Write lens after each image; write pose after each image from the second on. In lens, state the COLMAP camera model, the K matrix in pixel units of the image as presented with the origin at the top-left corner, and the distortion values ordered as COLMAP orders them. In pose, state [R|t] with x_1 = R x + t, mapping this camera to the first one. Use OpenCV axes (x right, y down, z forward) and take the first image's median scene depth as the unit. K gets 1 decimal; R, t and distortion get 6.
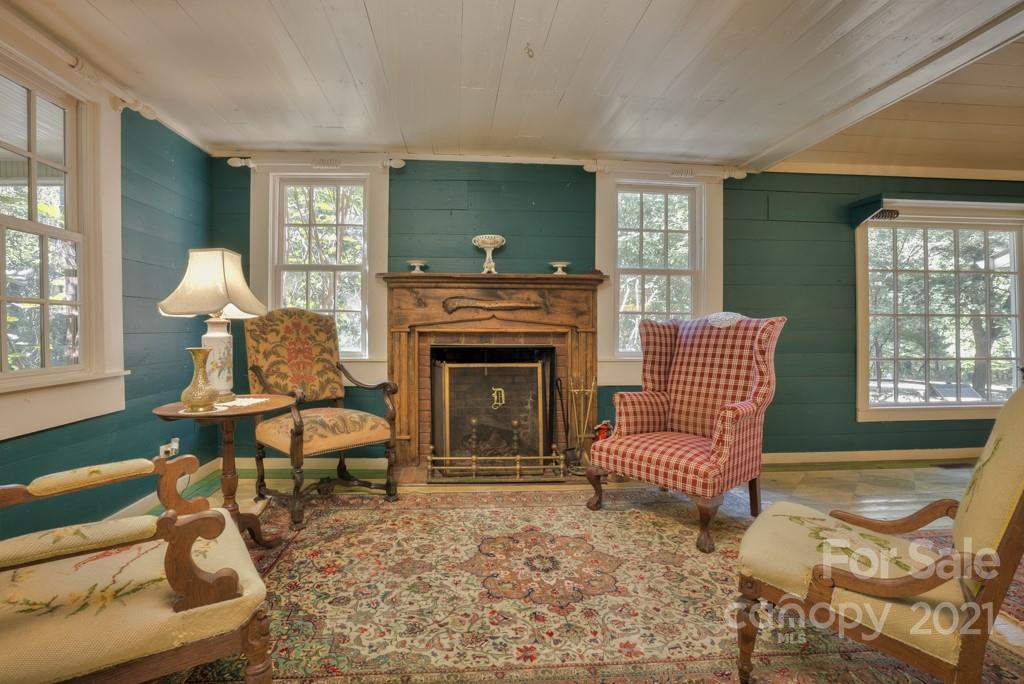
lens RADIAL K [[492.6, 0, 523.6], [0, 492.6, 326.1], [0, 0, 1]] dist [-0.029044, 0.013924]
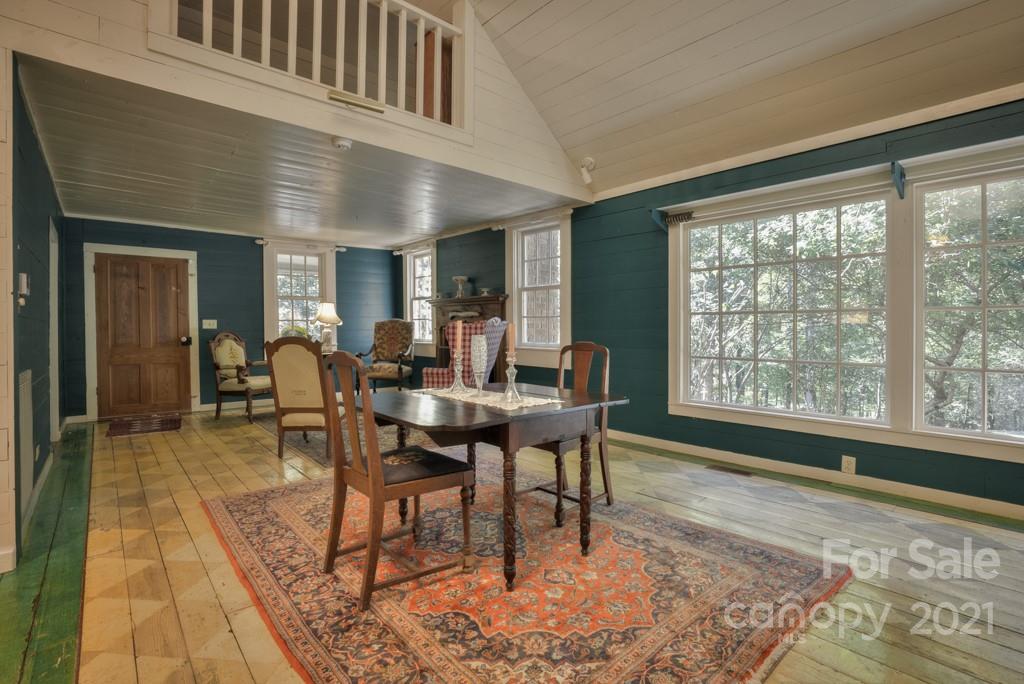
lens RADIAL K [[492.6, 0, 512.7], [0, 492.6, 332.2], [0, 0, 1]] dist [-0.029044, 0.013924]
pose [[0.599619, 0.003578, -0.800278, 1.667715], [0.004579, 0.999958, 0.007902, 0.007502], [0.800272, -0.008402, 0.599578, 0.088391]]
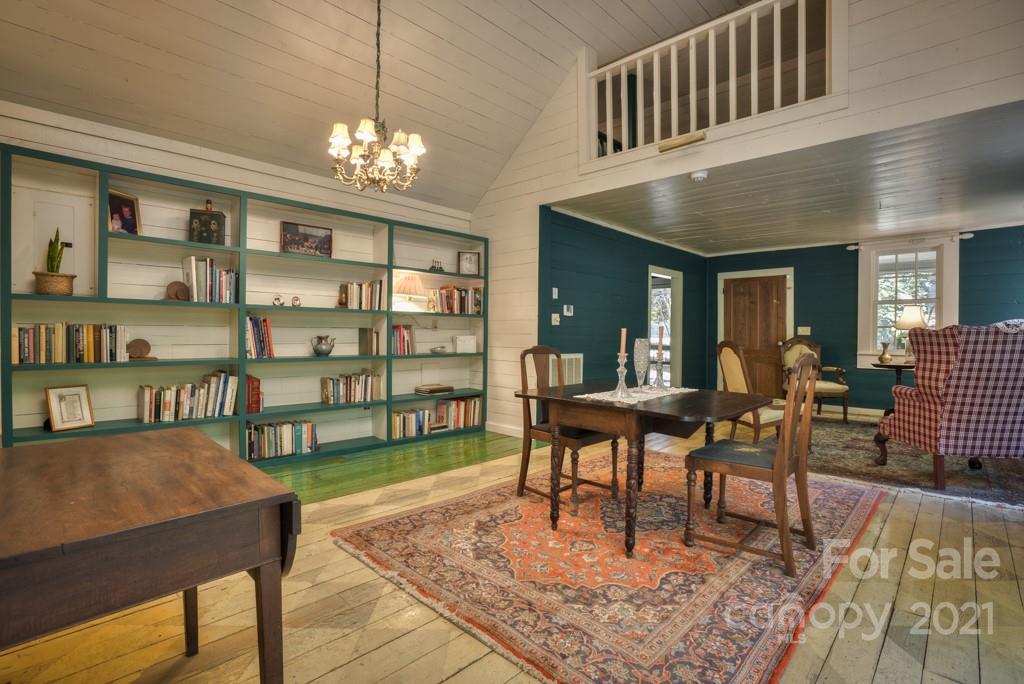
lens RADIAL K [[492.6, 0, 521.1], [0, 492.6, 339.2], [0, 0, 1]] dist [-0.029044, 0.013924]
pose [[-0.753046, 0.000884, -0.657967, 1.759706], [-0.008725, 0.999898, 0.011330, 0.010156], [0.657910, 0.014272, -0.752961, 1.082547]]
